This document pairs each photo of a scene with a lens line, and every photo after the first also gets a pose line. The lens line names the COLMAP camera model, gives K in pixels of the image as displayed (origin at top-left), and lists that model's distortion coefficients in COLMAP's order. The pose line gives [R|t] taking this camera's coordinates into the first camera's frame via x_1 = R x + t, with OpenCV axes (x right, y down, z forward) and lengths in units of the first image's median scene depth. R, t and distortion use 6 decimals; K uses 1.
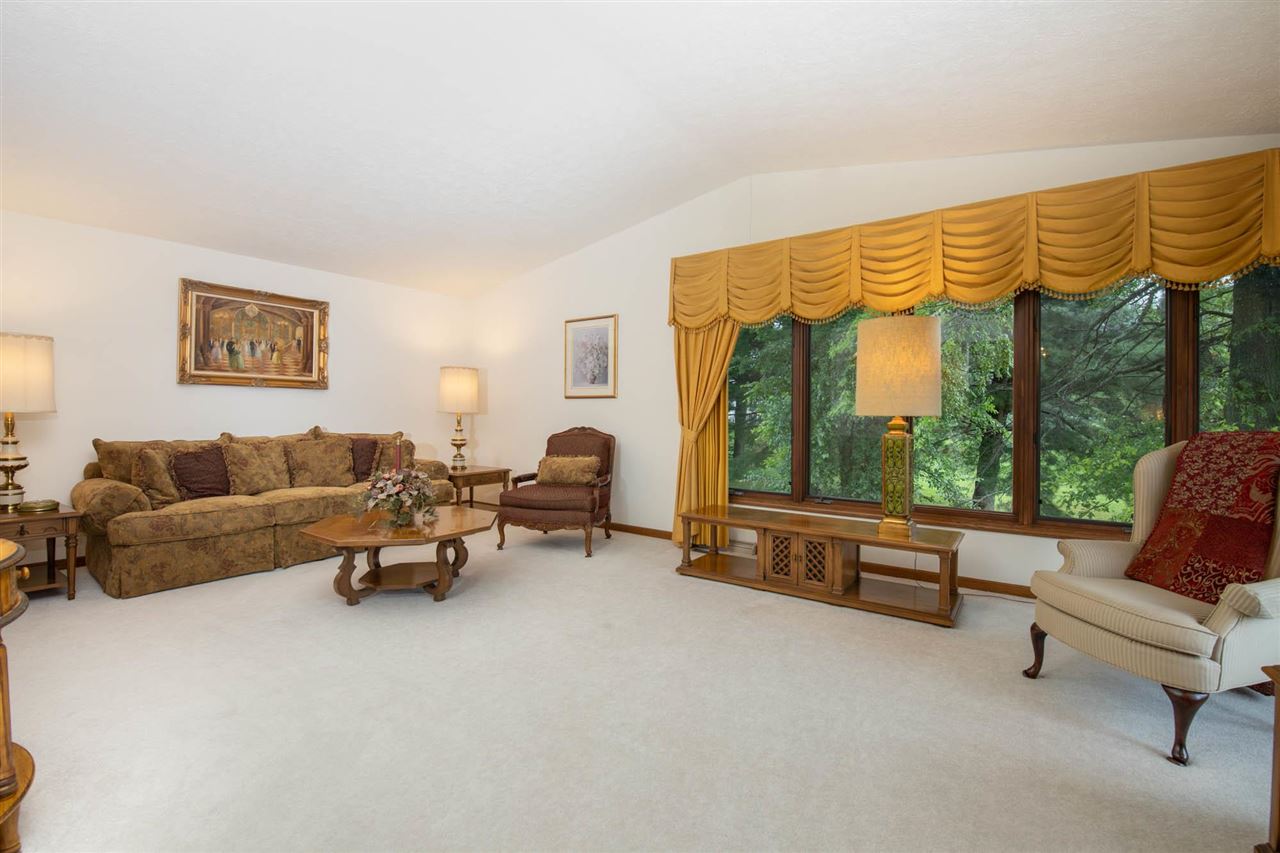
lens RADIAL K [[563.4, 0, 632.5], [0, 563.4, 416.1], [0, 0, 1]] dist [-0.007657, -0.005958]
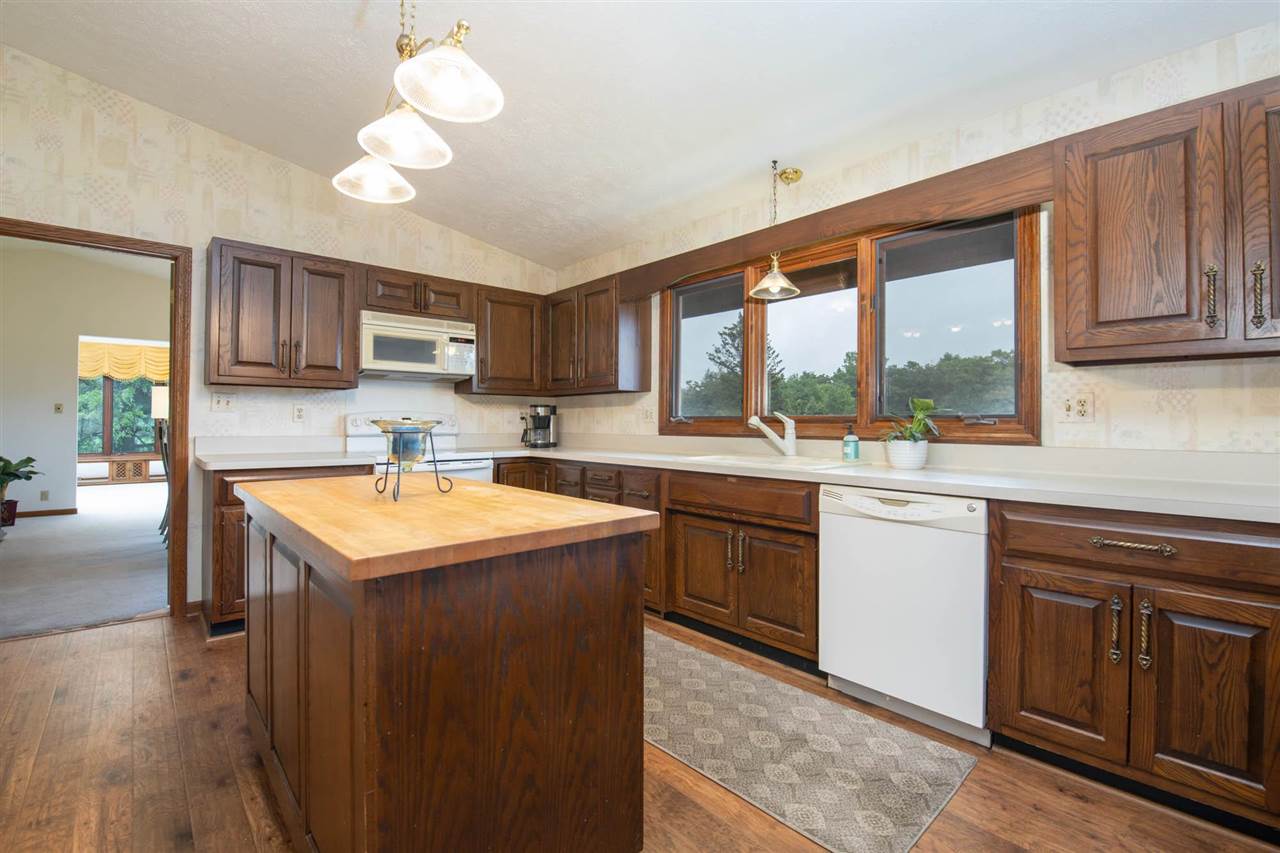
lens RADIAL K [[563.4, 0, 638.1], [0, 563.4, 422.8], [0, 0, 1]] dist [-0.007657, -0.005958]
pose [[0.209322, -0.004026, 0.977838, -1.589155], [0.007307, 0.999970, 0.002554, 0.028991], [-0.977819, 0.006610, 0.209345, -1.719492]]
